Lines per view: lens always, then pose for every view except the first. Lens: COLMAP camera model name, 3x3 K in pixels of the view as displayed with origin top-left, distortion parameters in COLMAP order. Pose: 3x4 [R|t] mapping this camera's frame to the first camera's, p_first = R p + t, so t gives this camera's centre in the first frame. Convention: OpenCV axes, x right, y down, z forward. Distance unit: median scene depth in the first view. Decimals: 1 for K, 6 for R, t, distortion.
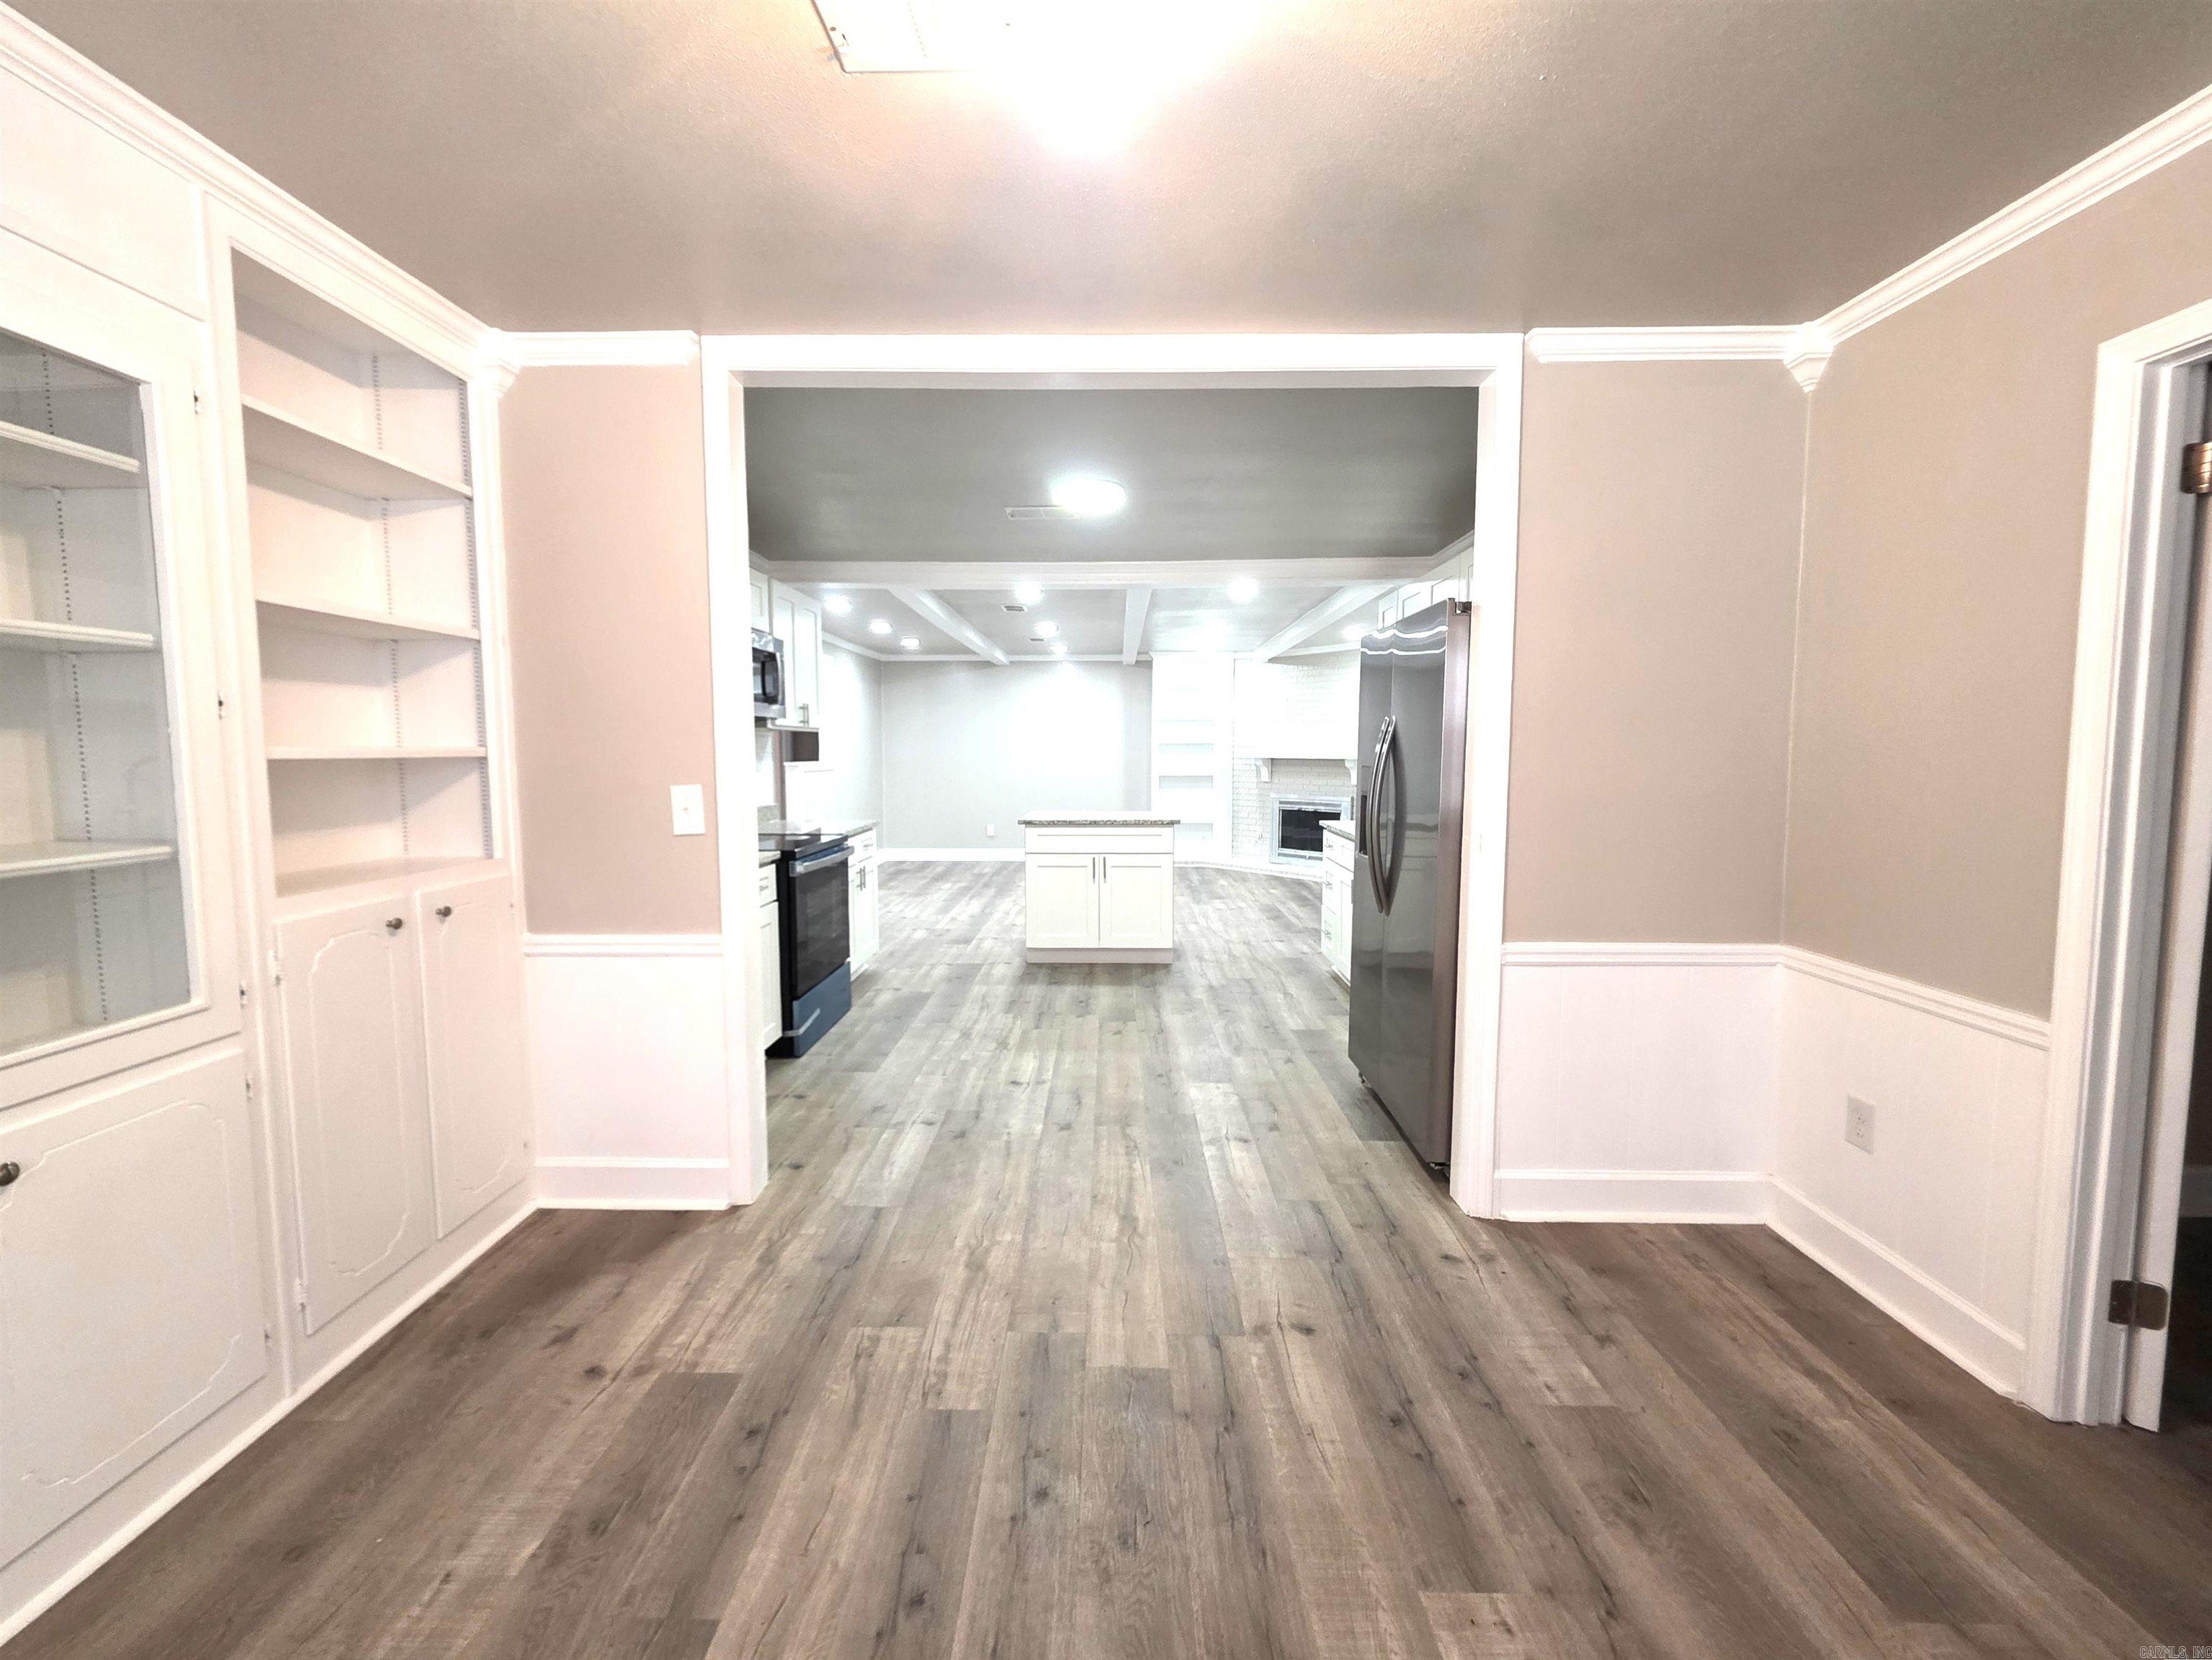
lens RADIAL K [[887.6, 0, 1090.1], [0, 887.6, 813.2], [0, 0, 1]] dist [0.005128, -0.001883]
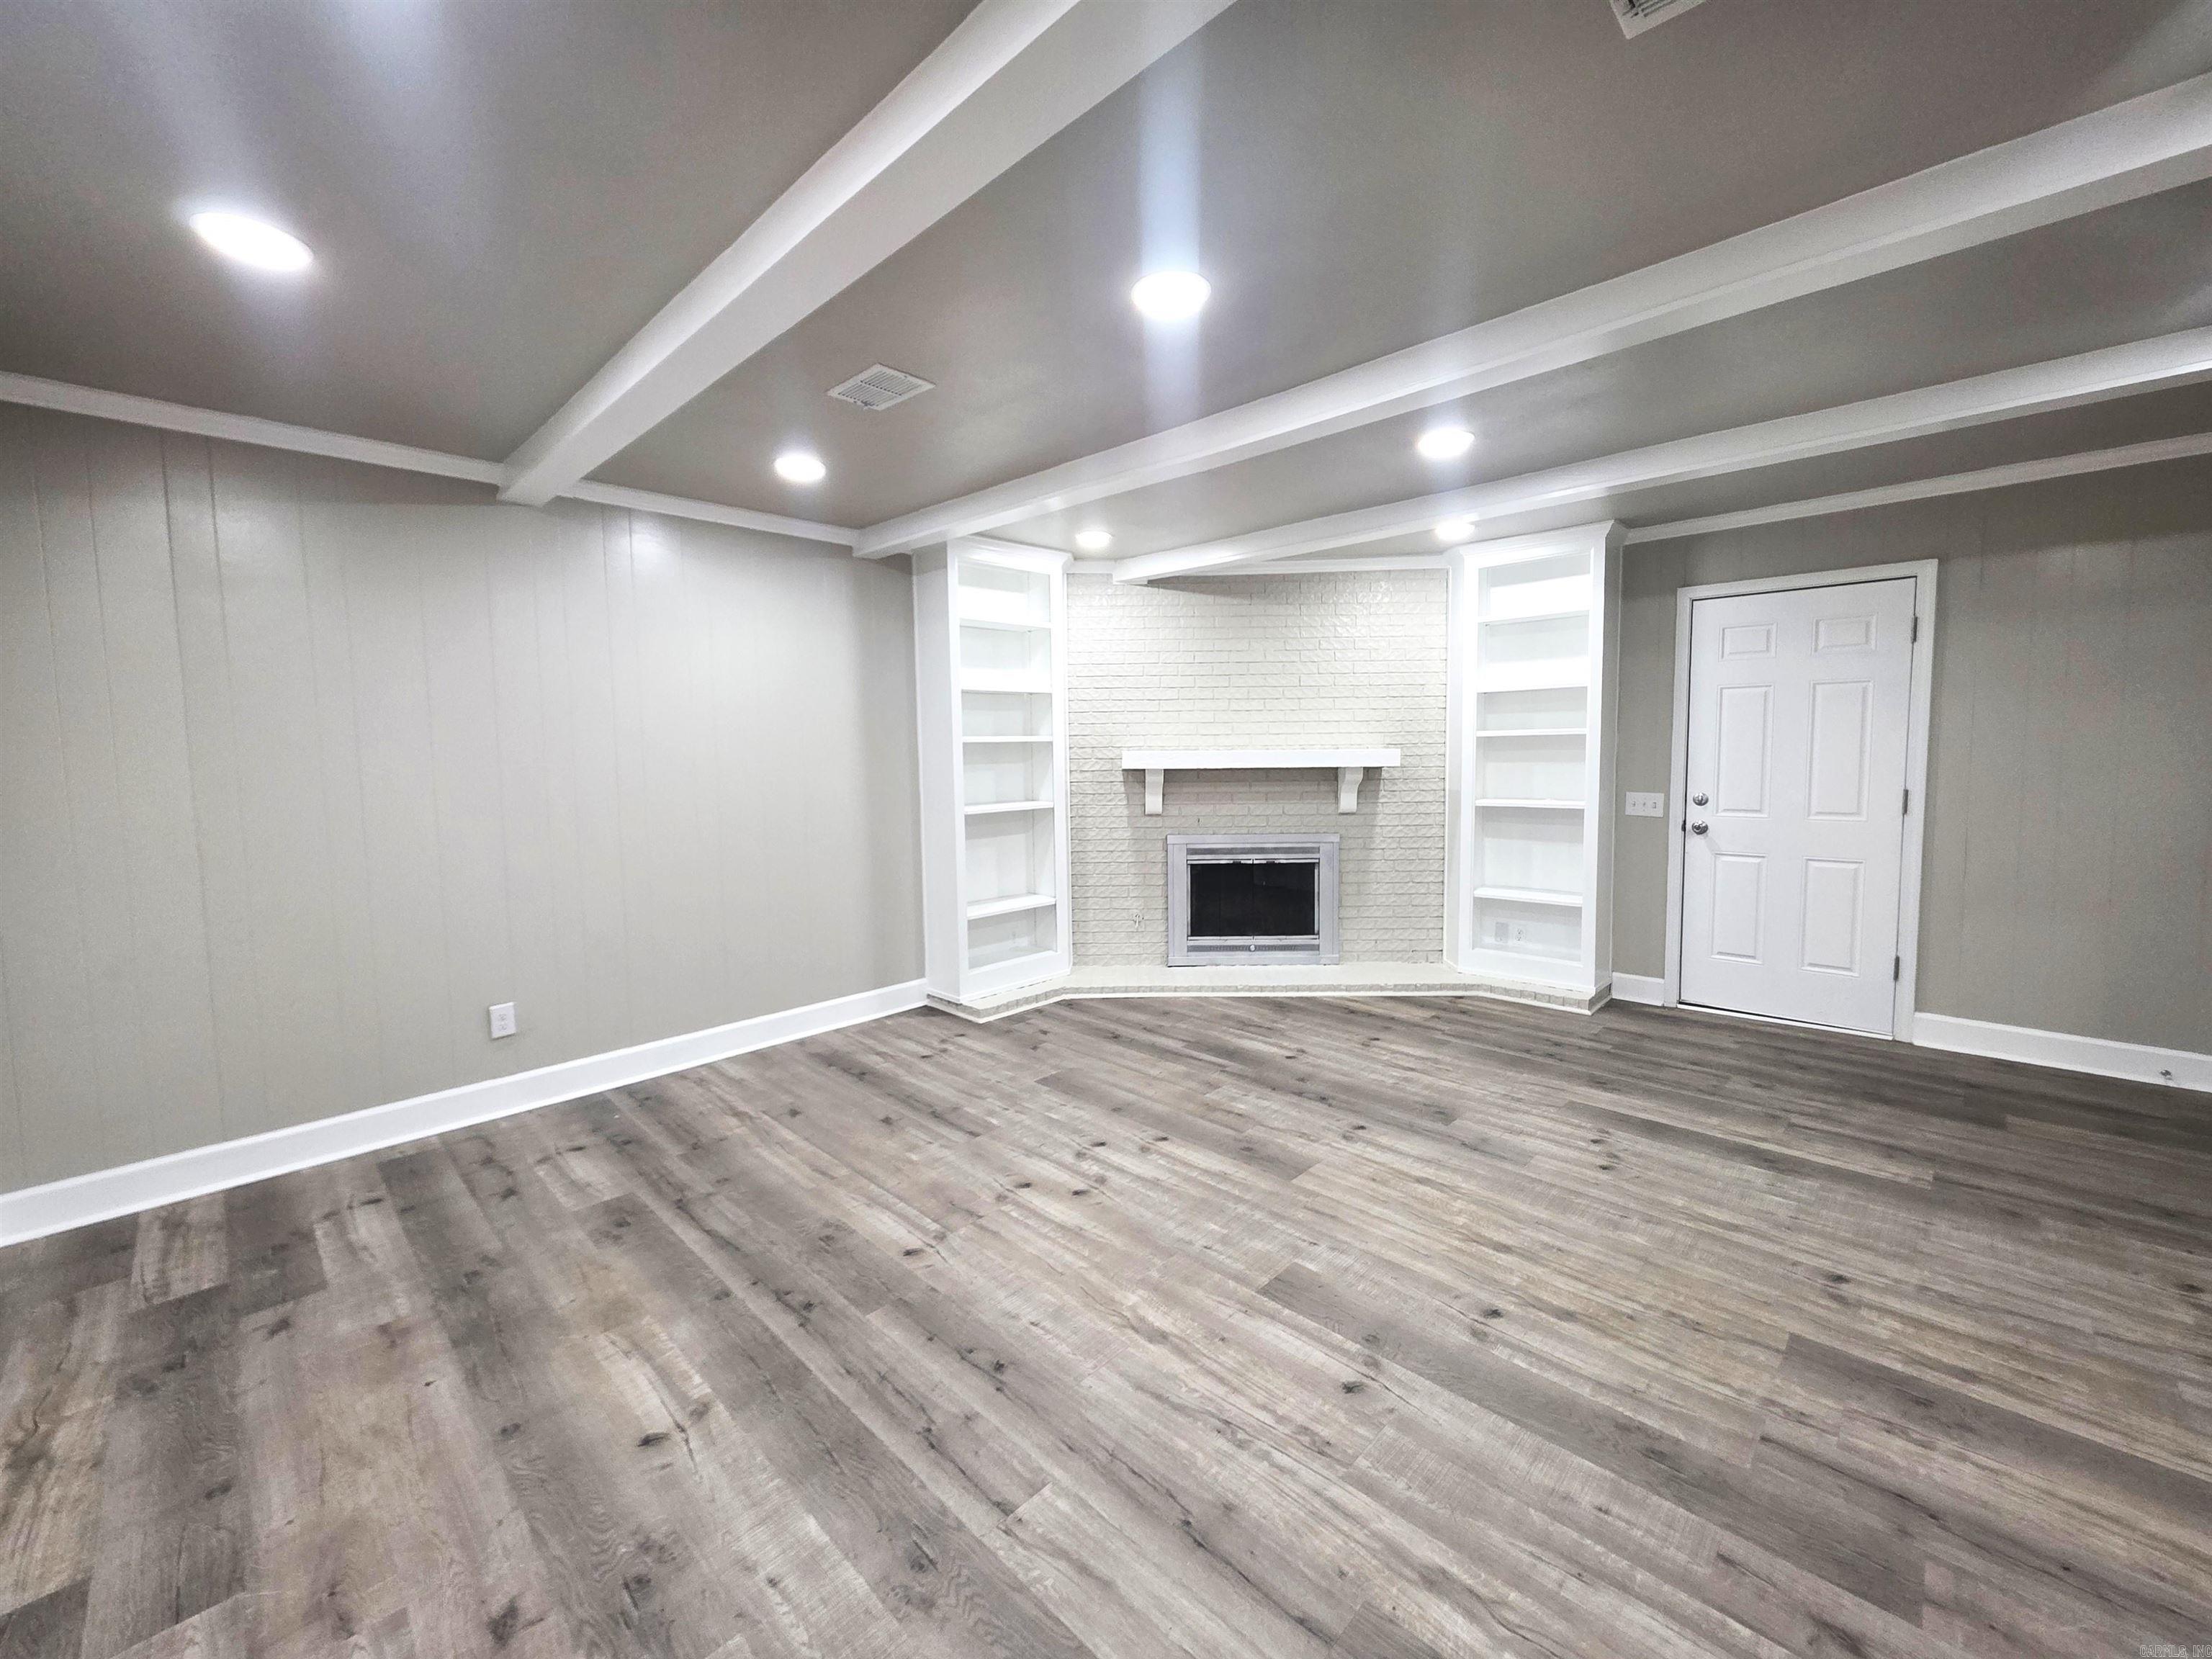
lens RADIAL K [[887.4, 0, 1090.1], [0, 887.4, 812.7], [0, 0, 1]] dist [0.005128, -0.001883]
pose [[0.685790, -0.064552, 0.724931, -0.478372], [0.067109, 0.997424, 0.025330, -0.120564], [-0.724699, 0.031278, 0.688356, 1.539855]]
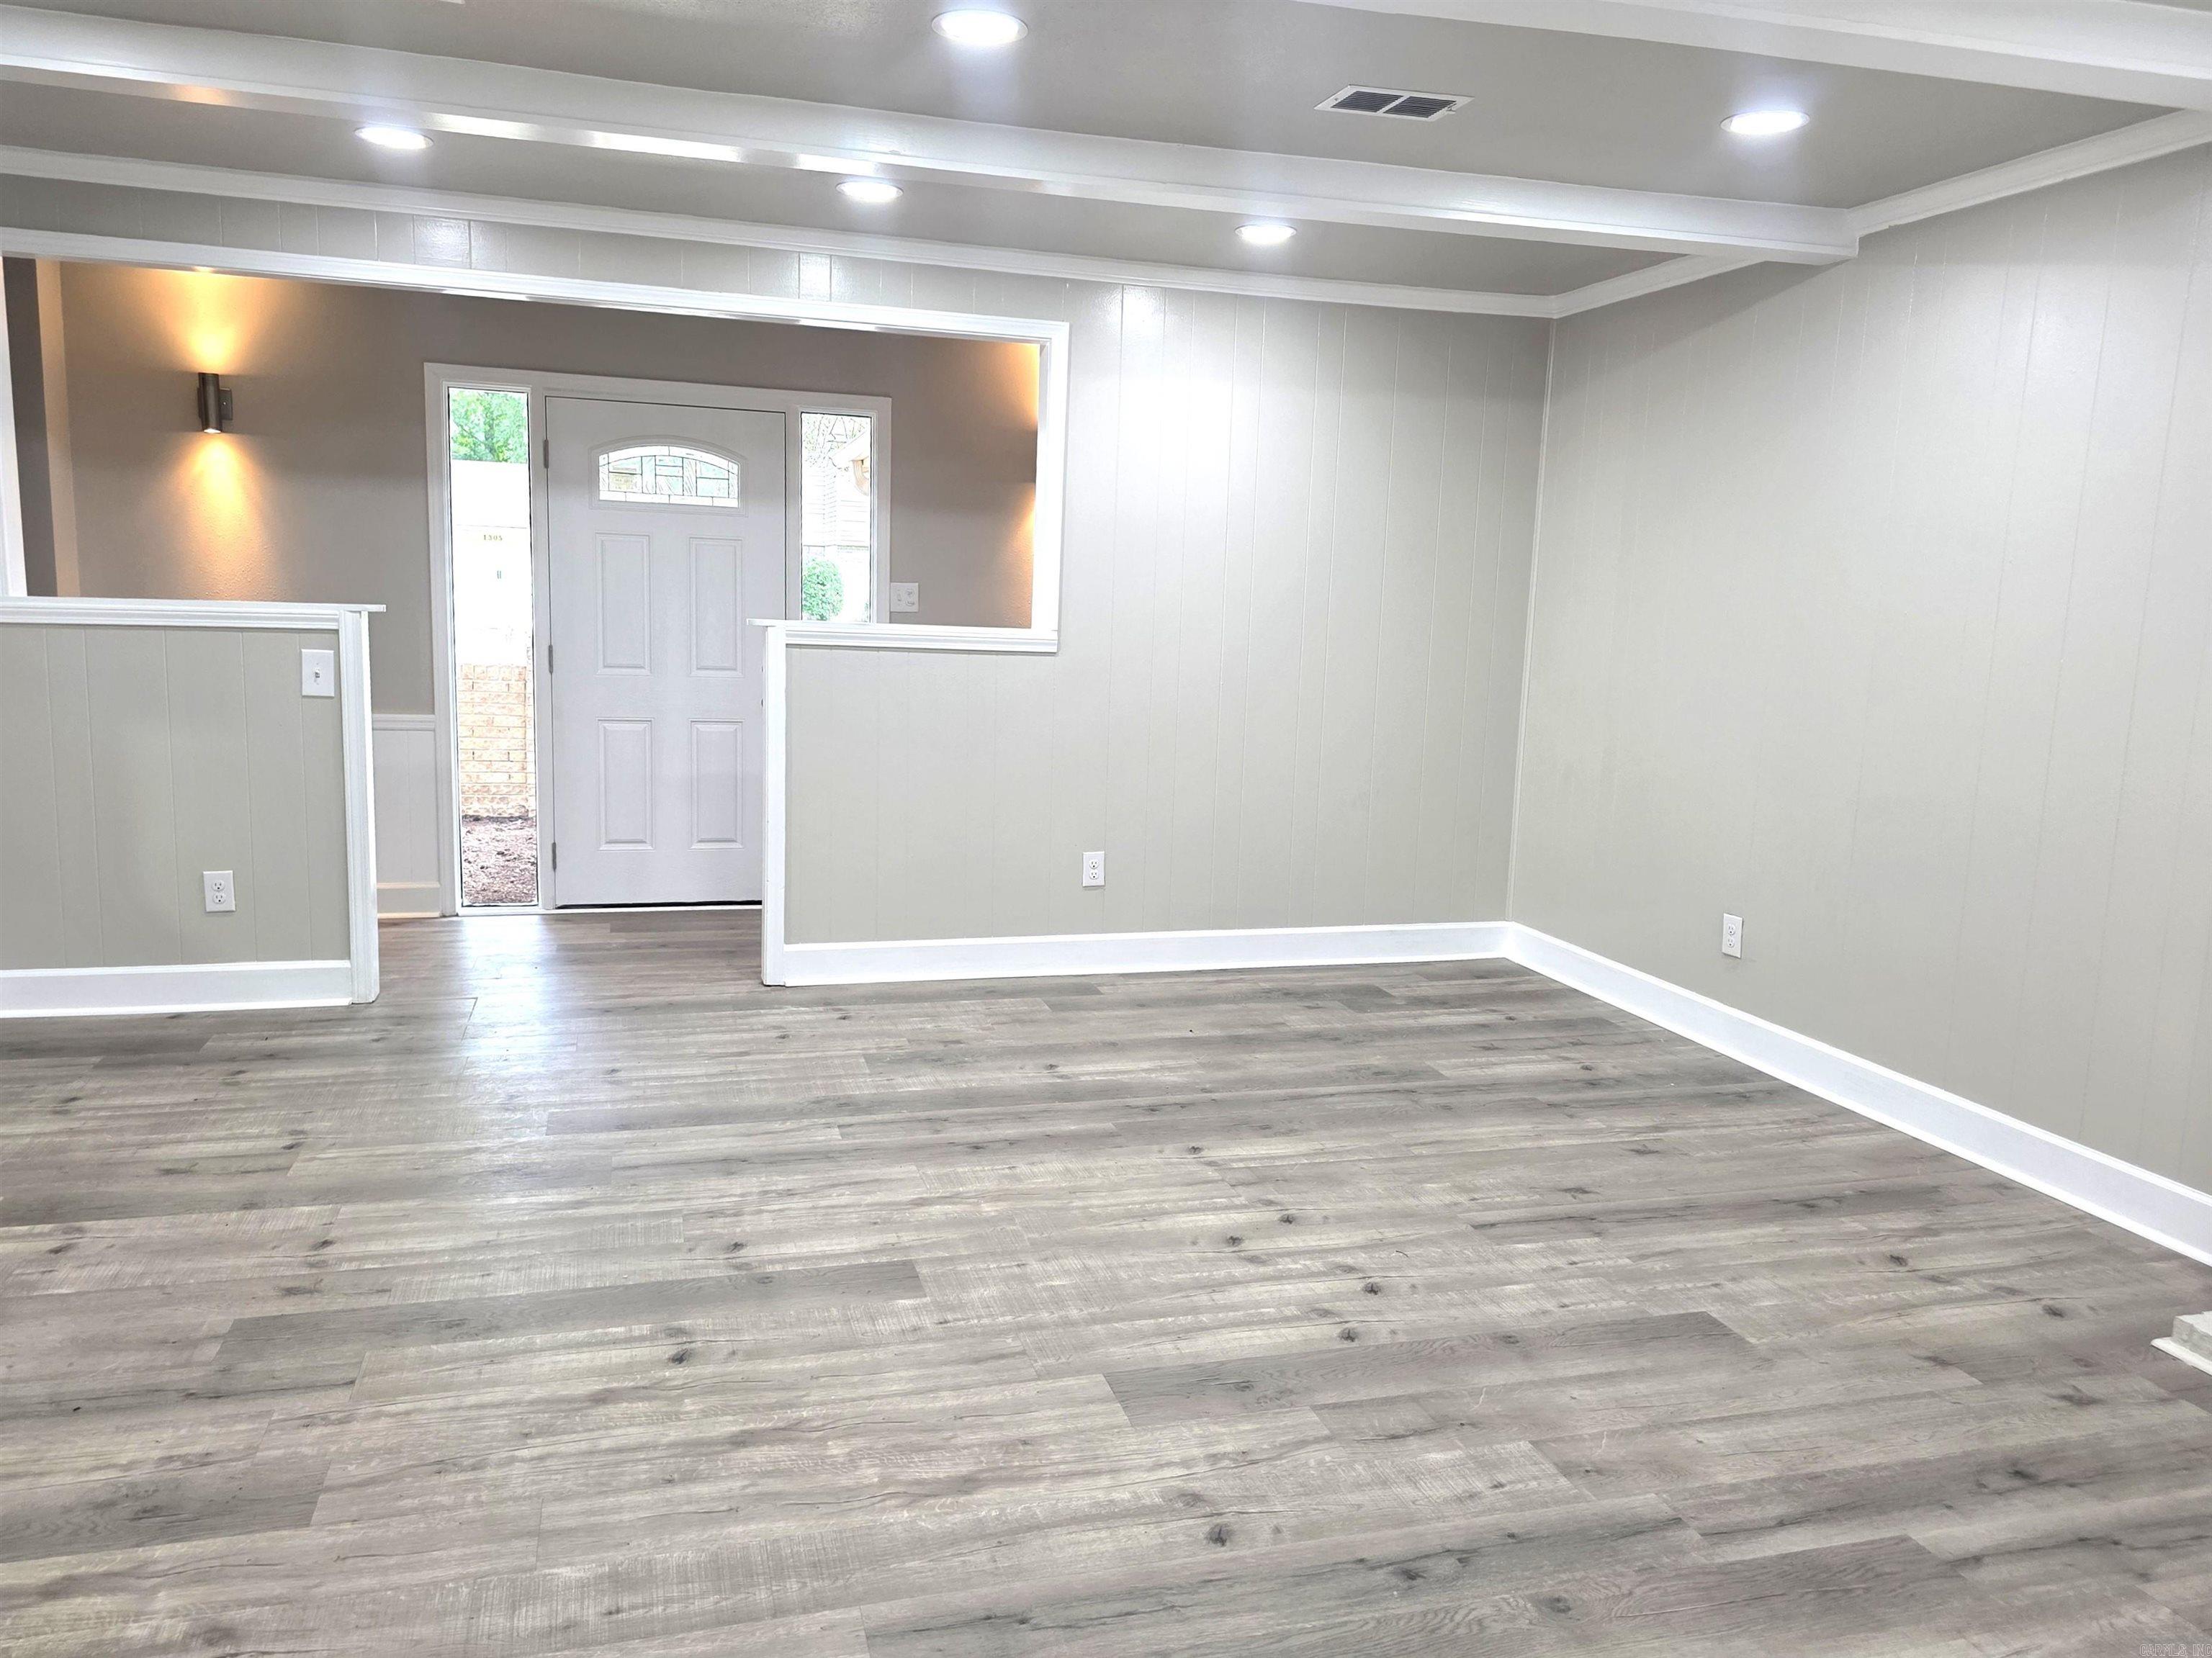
lens RADIAL K [[1610.1, 0, 1106.0], [0, 1610.1, 829.0], [0, 0, 1]] dist [0.078170, -0.090280]
pose [[0.304539, 0.151223, -0.940419, 0.665536], [-0.102451, 0.986789, 0.125503, -0.126267], [0.946974, 0.058127, 0.316009, 1.670275]]
